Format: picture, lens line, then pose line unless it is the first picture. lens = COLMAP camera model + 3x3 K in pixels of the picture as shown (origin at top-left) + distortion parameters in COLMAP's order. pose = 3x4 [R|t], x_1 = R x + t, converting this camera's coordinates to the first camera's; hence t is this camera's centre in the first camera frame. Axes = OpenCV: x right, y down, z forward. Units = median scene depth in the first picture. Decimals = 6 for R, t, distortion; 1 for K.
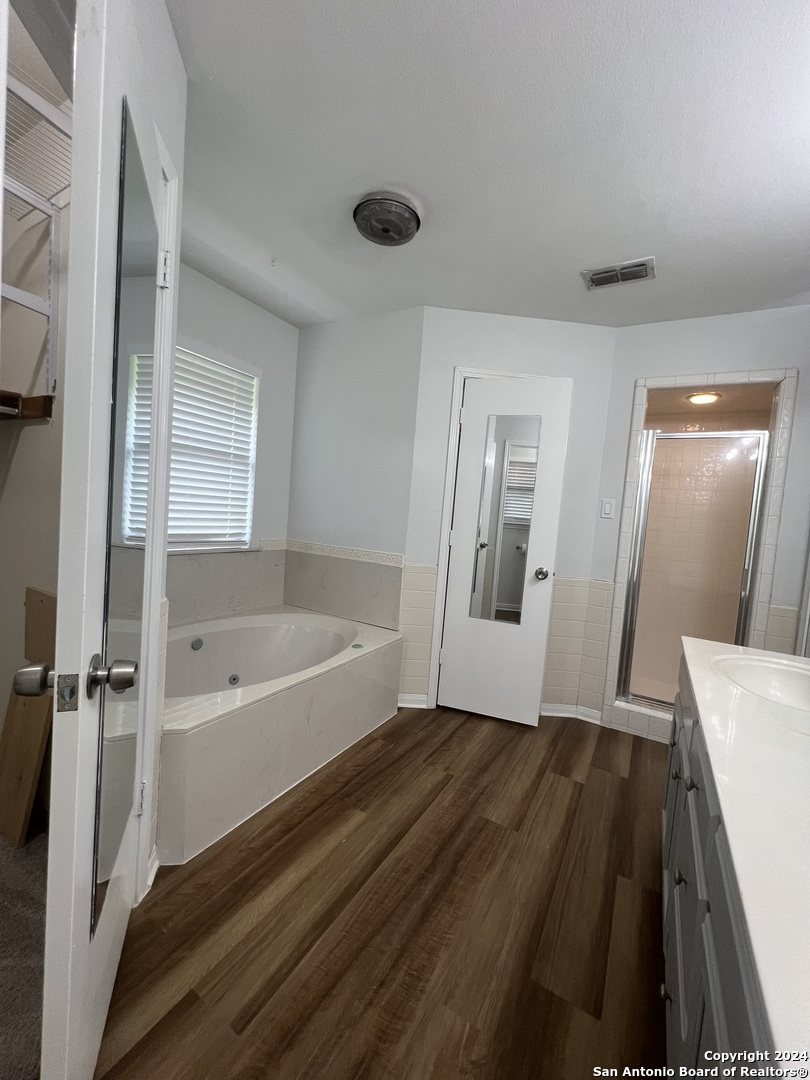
lens RADIAL K [[432.2, 0, 404.2], [0, 432.2, 535.2], [0, 0, 1]] dist [0.000946, 0.000952]
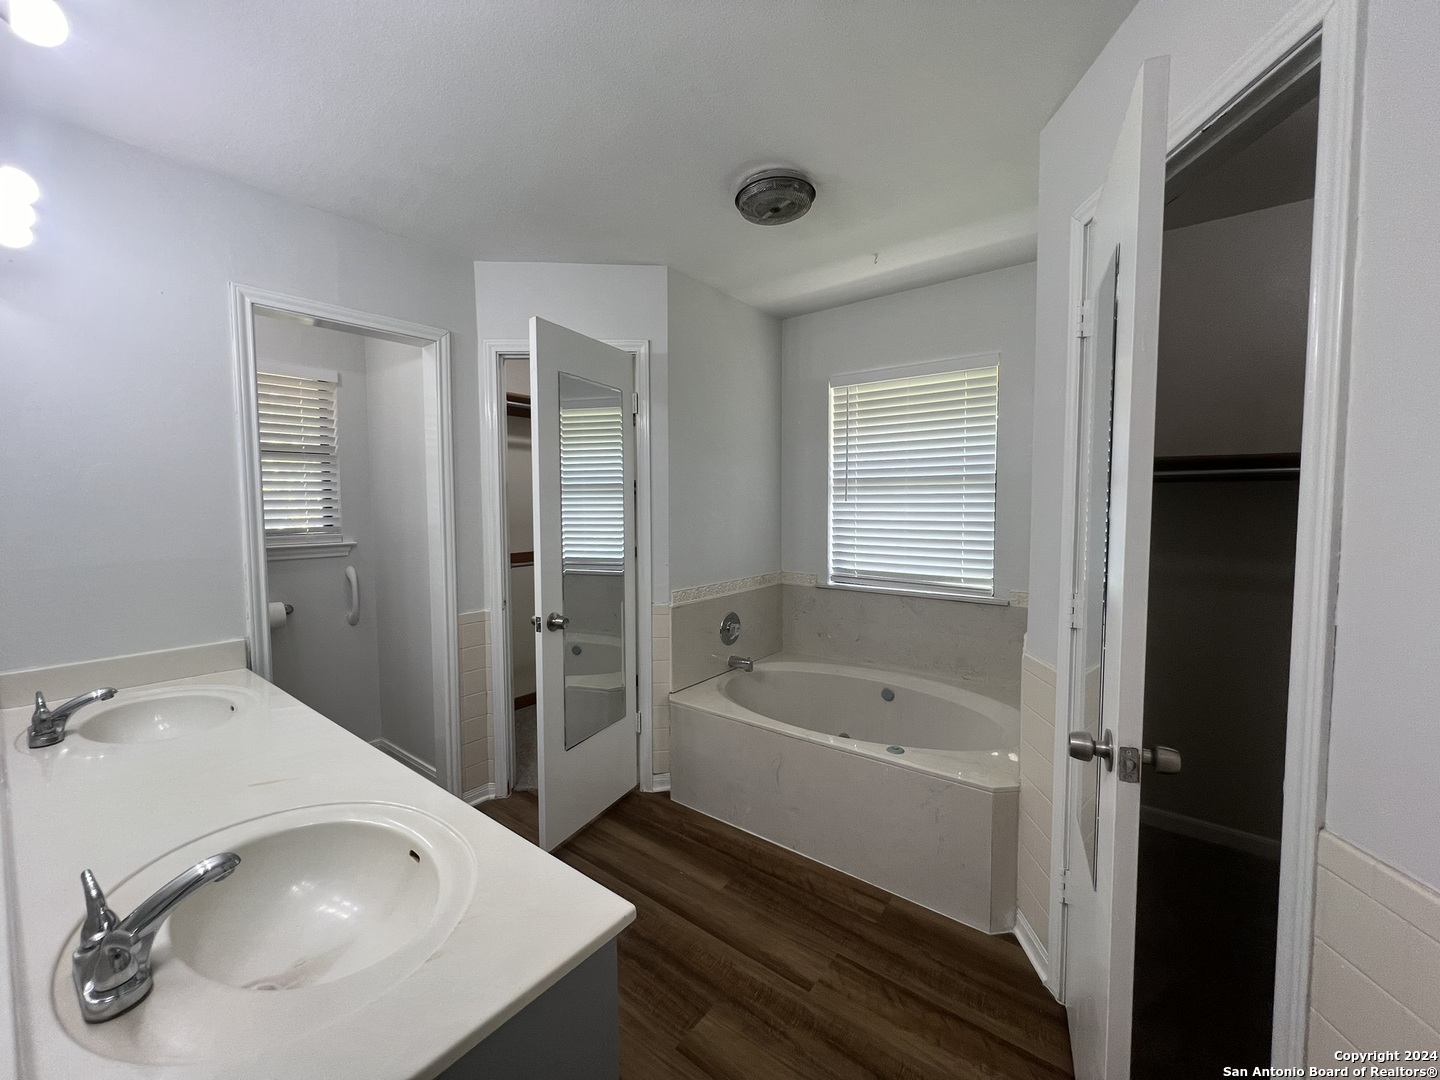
lens RADIAL K [[576.3, 0, 718.4], [0, 576.3, 539.3], [0, 0, 1]] dist [0.000946, 0.000952]
pose [[-0.132084, -0.019929, -0.991038, 0.934812], [-0.067192, 0.997678, -0.011107, -0.042928], [0.988959, 0.065123, -0.133117, 0.953214]]
